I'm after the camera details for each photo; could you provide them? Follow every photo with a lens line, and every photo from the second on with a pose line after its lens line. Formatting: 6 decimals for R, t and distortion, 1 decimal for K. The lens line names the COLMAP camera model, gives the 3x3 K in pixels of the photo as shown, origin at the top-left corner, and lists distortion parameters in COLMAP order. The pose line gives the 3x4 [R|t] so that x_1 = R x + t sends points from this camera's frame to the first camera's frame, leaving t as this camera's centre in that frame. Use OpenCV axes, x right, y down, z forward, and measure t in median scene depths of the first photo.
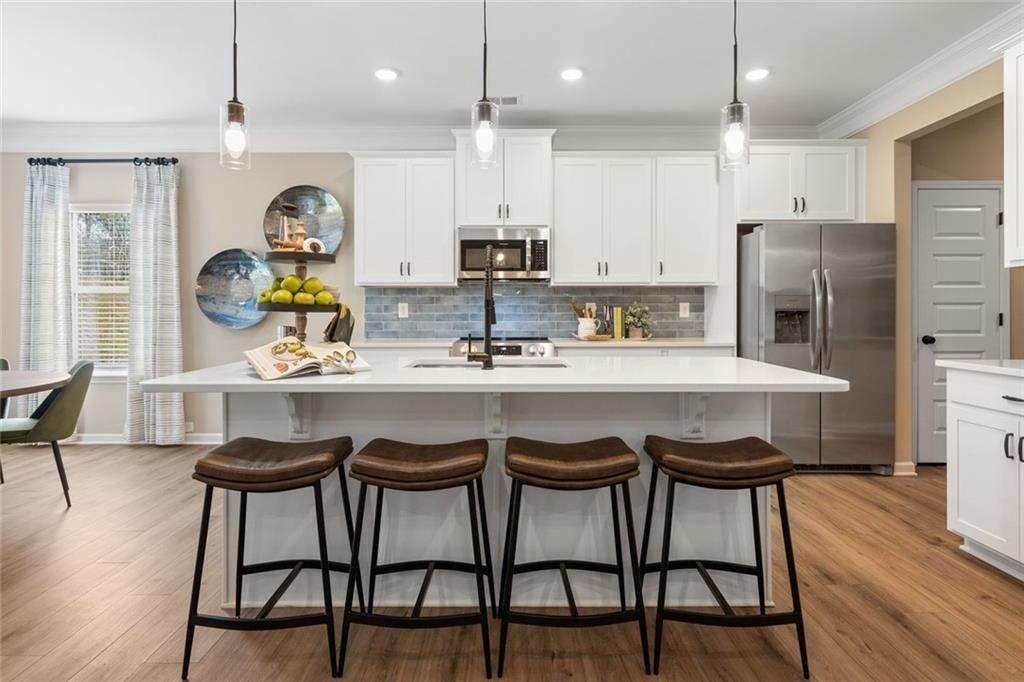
lens RADIAL K [[528.0, 0, 514.2], [0, 528.0, 314.4], [0, 0, 1]] dist [0.002173, 0.000331]
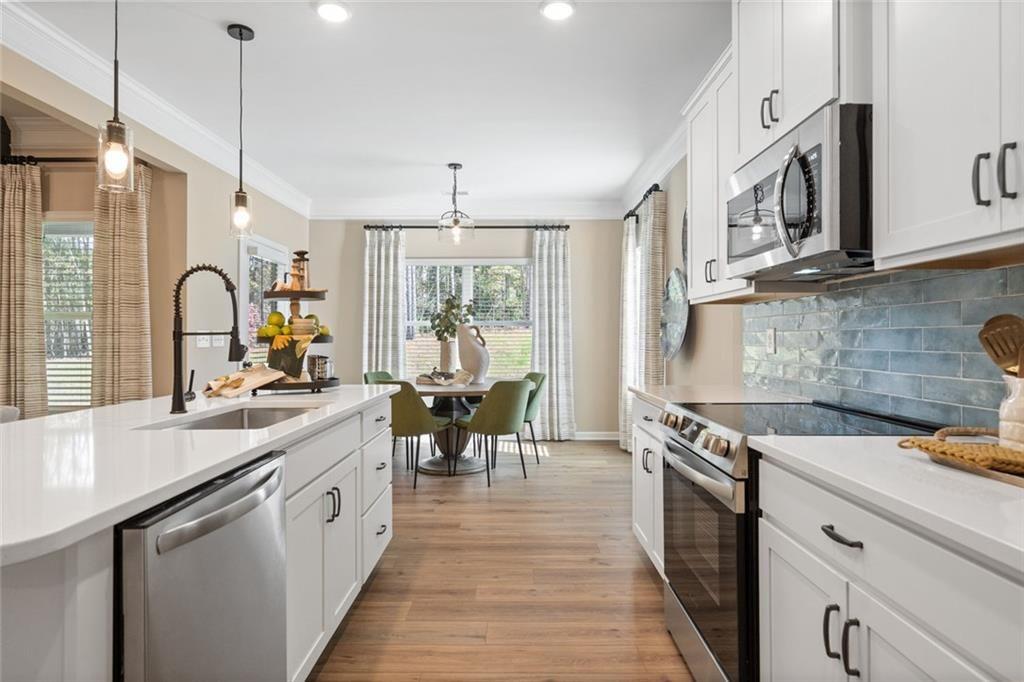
lens RADIAL K [[554.5, 0, 509.9], [0, 554.5, 331.5], [0, 0, 1]] dist [0.001630, 0.000727]
pose [[-0.013651, -0.008153, -0.999874, 0.413475], [-0.005507, 0.999952, -0.008078, -0.011963], [0.999892, 0.005396, -0.013695, 0.774216]]
